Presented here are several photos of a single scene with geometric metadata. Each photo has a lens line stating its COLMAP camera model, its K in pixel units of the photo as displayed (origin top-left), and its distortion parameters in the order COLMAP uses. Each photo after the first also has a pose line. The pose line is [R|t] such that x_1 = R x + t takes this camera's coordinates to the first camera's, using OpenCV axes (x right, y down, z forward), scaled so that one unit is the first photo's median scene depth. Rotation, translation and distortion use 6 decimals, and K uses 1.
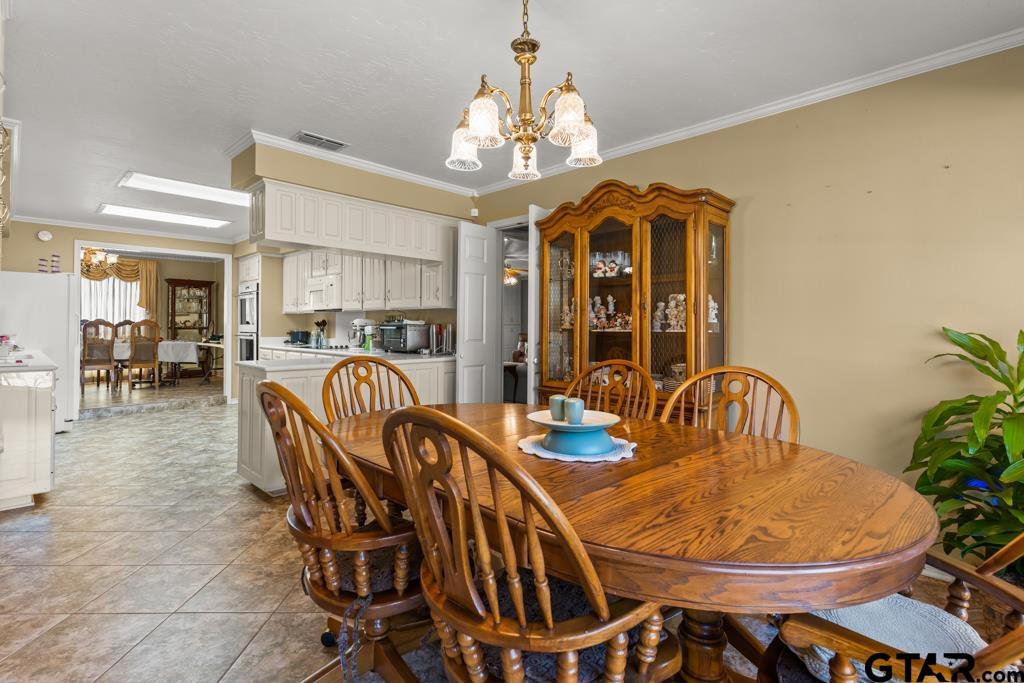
lens RADIAL K [[491.2, 0, 513.1], [0, 491.2, 320.5], [0, 0, 1]] dist [0.001501, 0.000148]
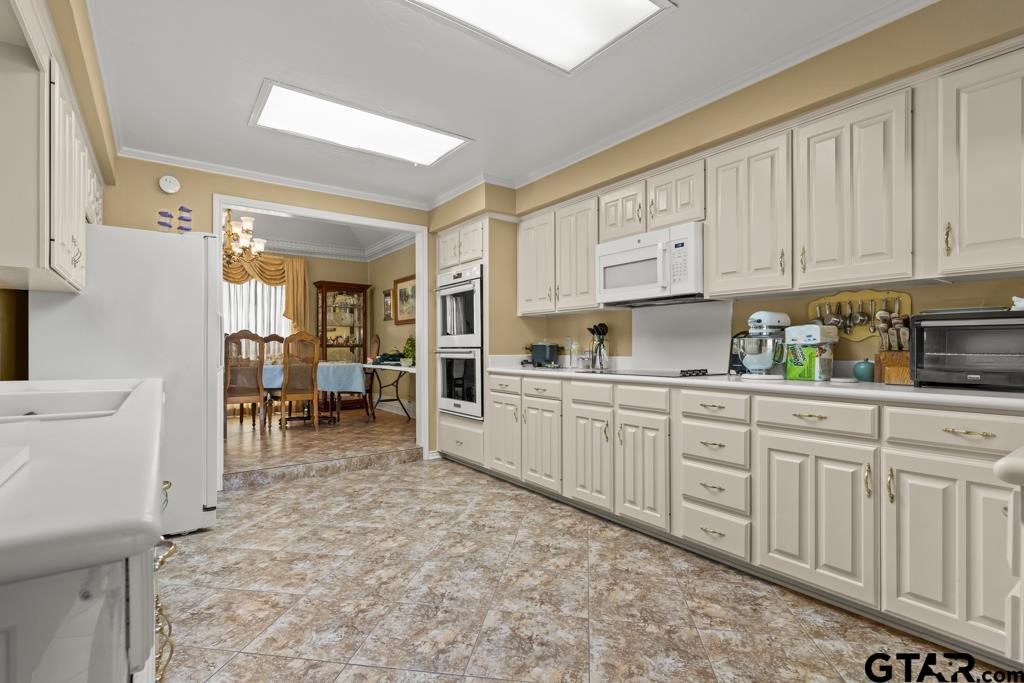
lens RADIAL K [[491.2, 0, 512.5], [0, 491.2, 346.4], [0, 0, 1]] dist [0.001501, 0.000148]
pose [[0.984844, -0.006195, -0.173330, -0.332089], [0.007431, 0.999951, 0.006482, 0.017583], [0.173281, -0.007671, 0.984843, 0.363929]]
